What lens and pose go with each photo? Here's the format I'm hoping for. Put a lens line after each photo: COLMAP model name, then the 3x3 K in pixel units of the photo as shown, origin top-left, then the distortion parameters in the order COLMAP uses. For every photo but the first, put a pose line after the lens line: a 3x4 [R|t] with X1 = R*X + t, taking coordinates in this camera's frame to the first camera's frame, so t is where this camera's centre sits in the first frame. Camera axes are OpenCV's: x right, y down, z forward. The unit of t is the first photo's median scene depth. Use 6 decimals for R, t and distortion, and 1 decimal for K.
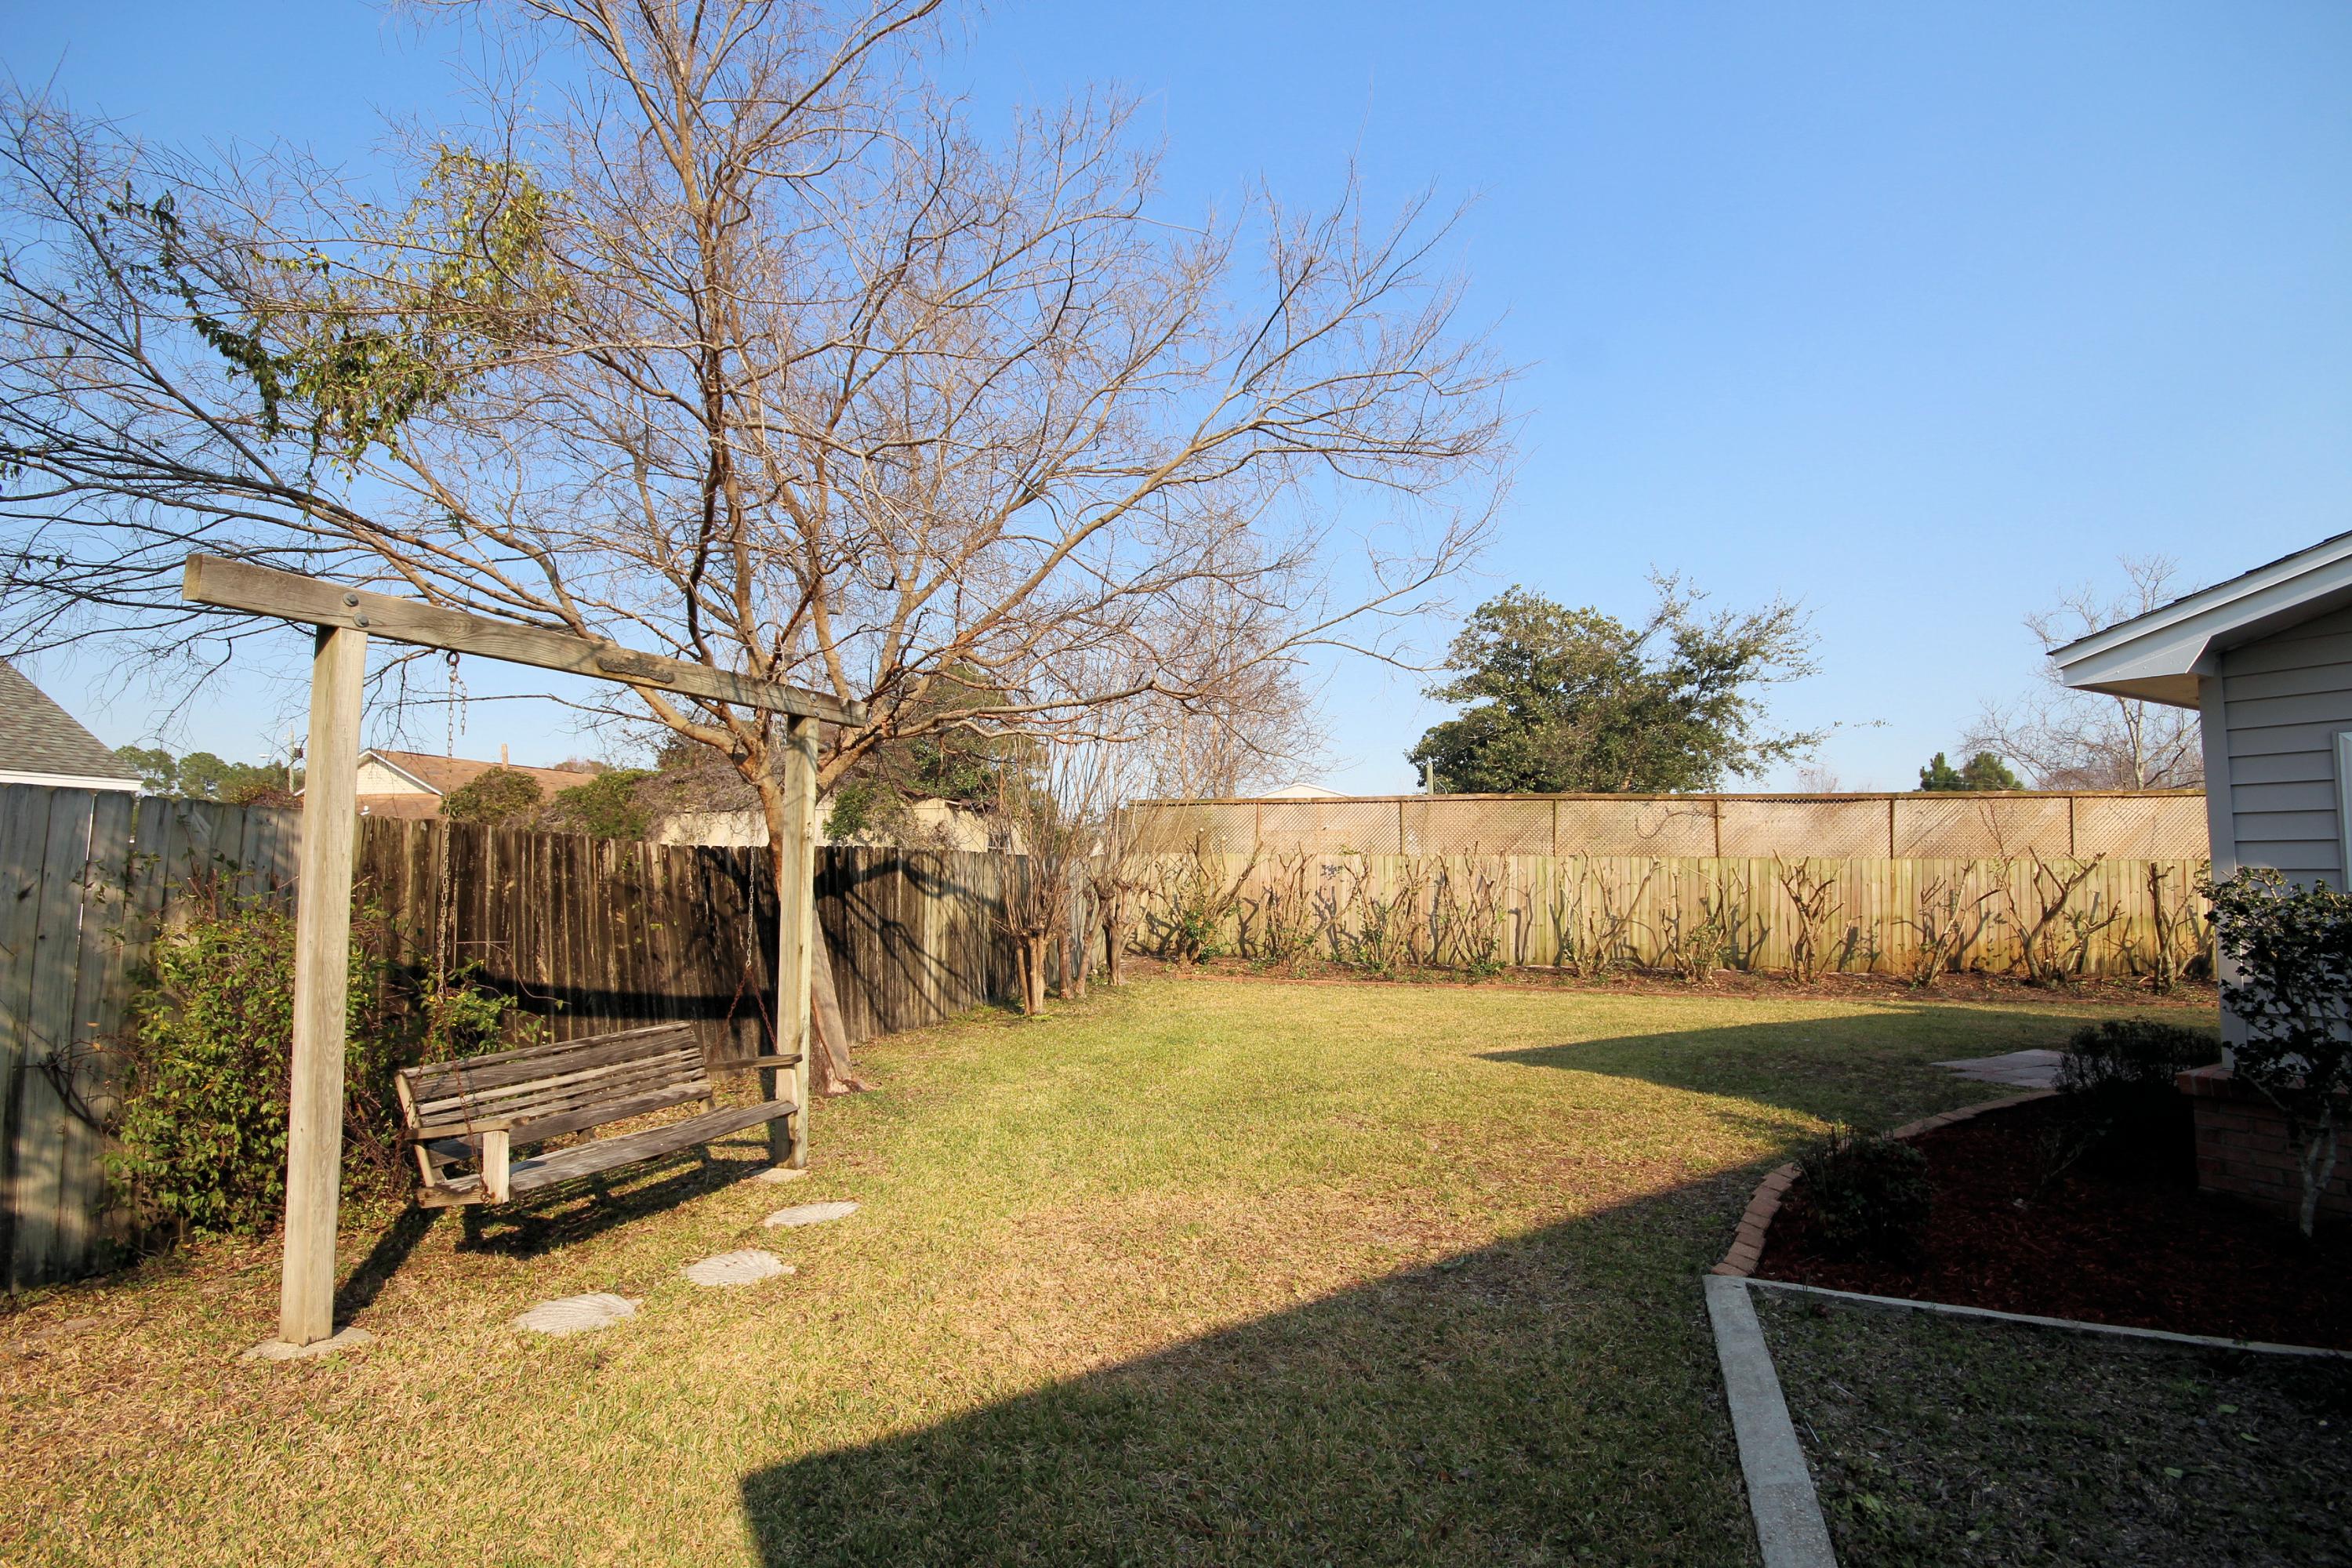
lens RADIAL K [[1082.5, 0, 1176.9], [0, 1082.5, 792.6], [0, 0, 1]] dist [0.001478, -0.004243]
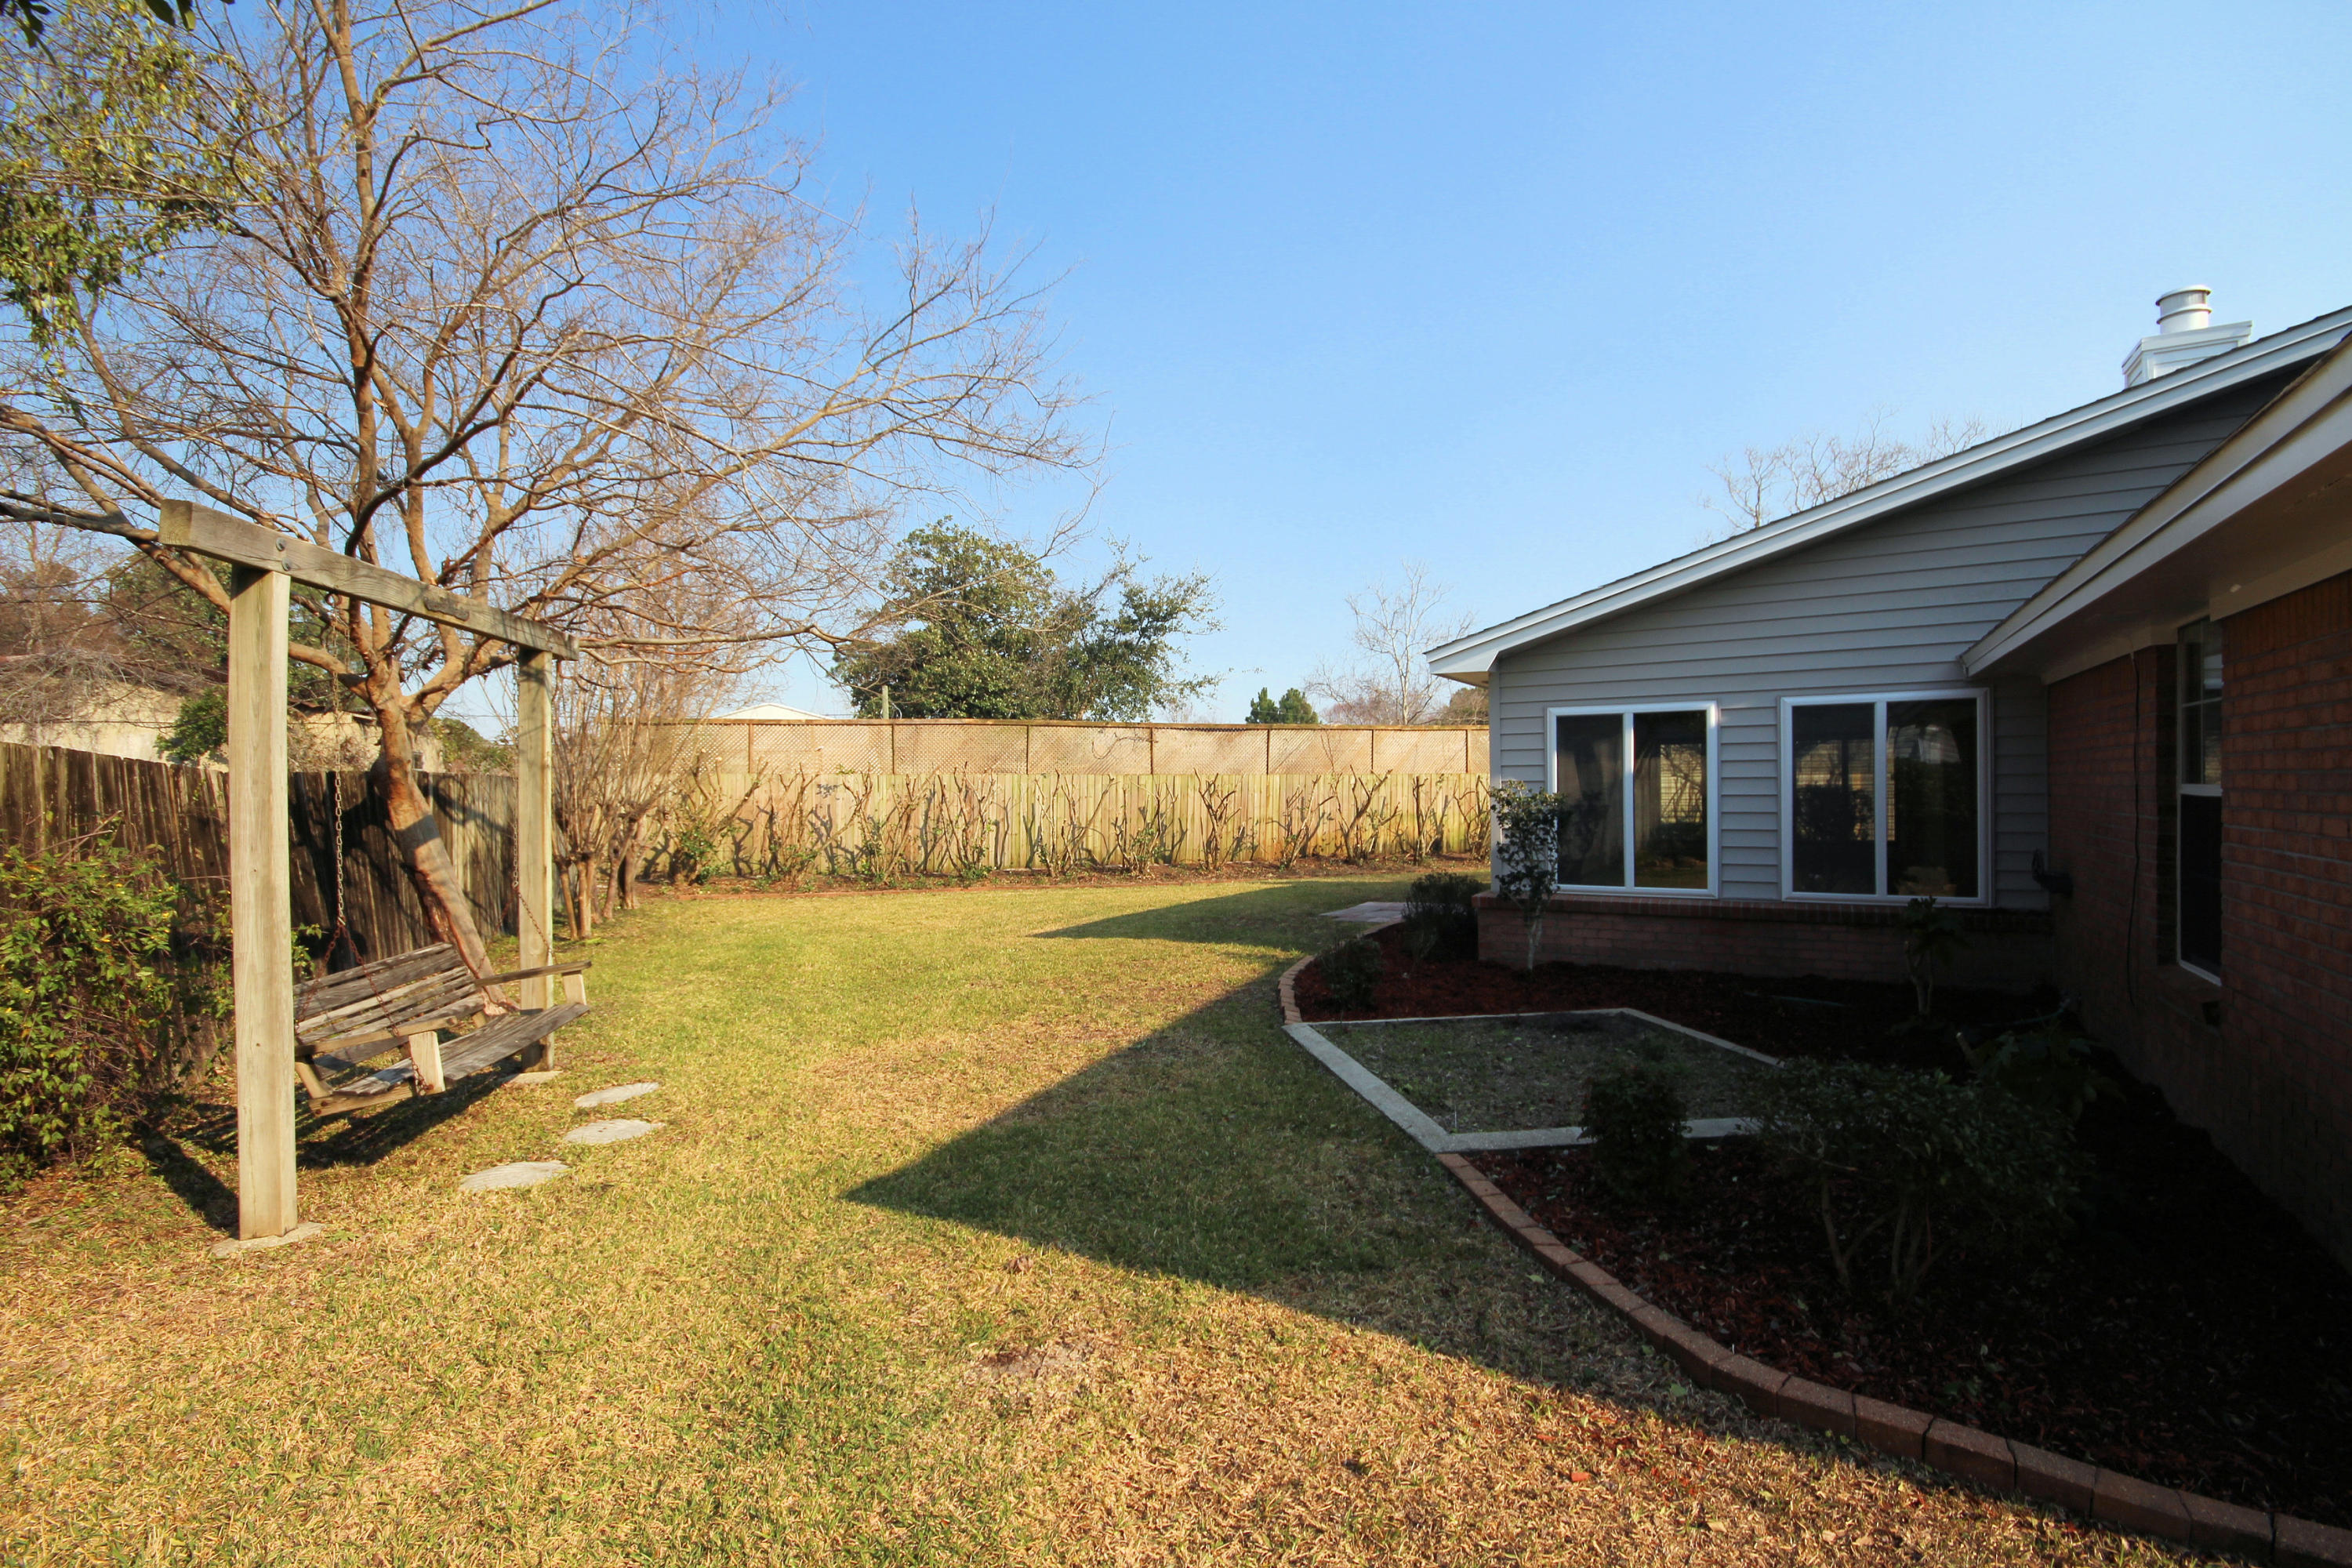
lens RADIAL K [[1082.5, 0, 1175.5], [0, 1082.5, 791.6], [0, 0, 1]] dist [0.001478, -0.004243]
pose [[0.856650, -0.015508, 0.515665, -0.119242], [-0.023436, 0.997346, 0.068928, -0.006836], [-0.515366, -0.071132, 0.854013, -0.075194]]
